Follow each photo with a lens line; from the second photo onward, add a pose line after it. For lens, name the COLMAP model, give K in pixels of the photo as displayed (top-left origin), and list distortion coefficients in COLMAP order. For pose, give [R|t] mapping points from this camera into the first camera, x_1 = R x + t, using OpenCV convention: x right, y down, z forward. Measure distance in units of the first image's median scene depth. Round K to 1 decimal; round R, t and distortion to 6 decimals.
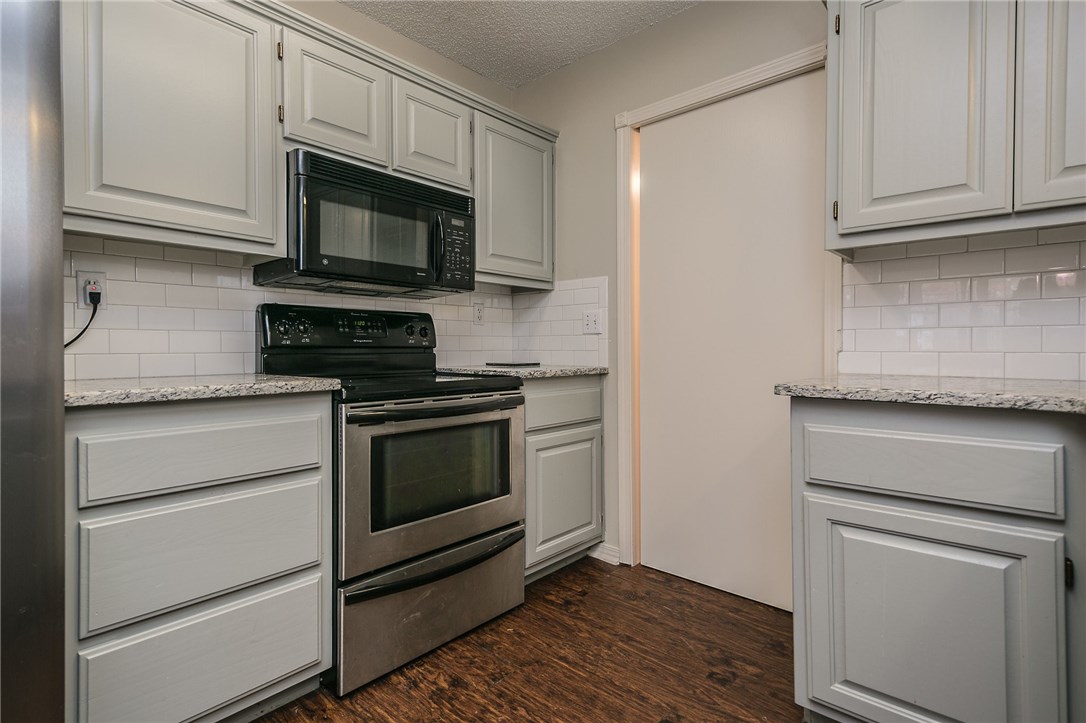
lens RADIAL K [[532.7, 0, 542.0], [0, 532.7, 352.8], [0, 0, 1]] dist [0.035023, -0.002233]
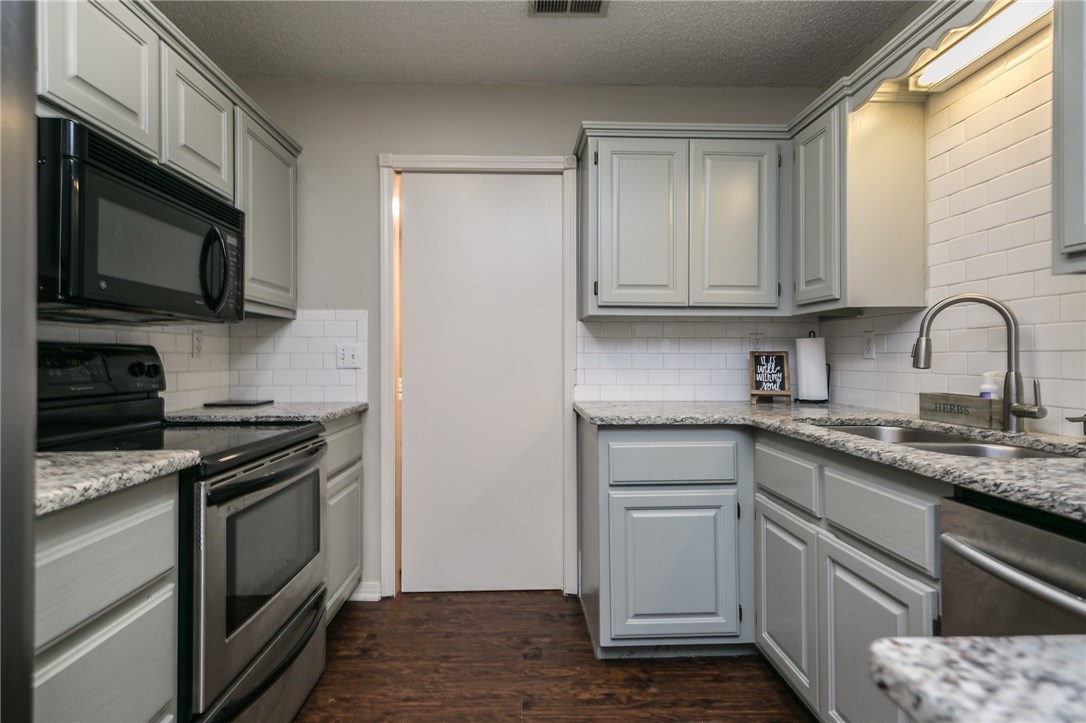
lens RADIAL K [[532.7, 0, 545.6], [0, 532.7, 360.9], [0, 0, 1]] dist [0.035023, -0.002233]
pose [[0.725875, -0.000325, 0.687827, -0.410697], [0.006809, 0.999954, -0.006714, -0.052576], [-0.687793, 0.009557, 0.725844, 0.066487]]
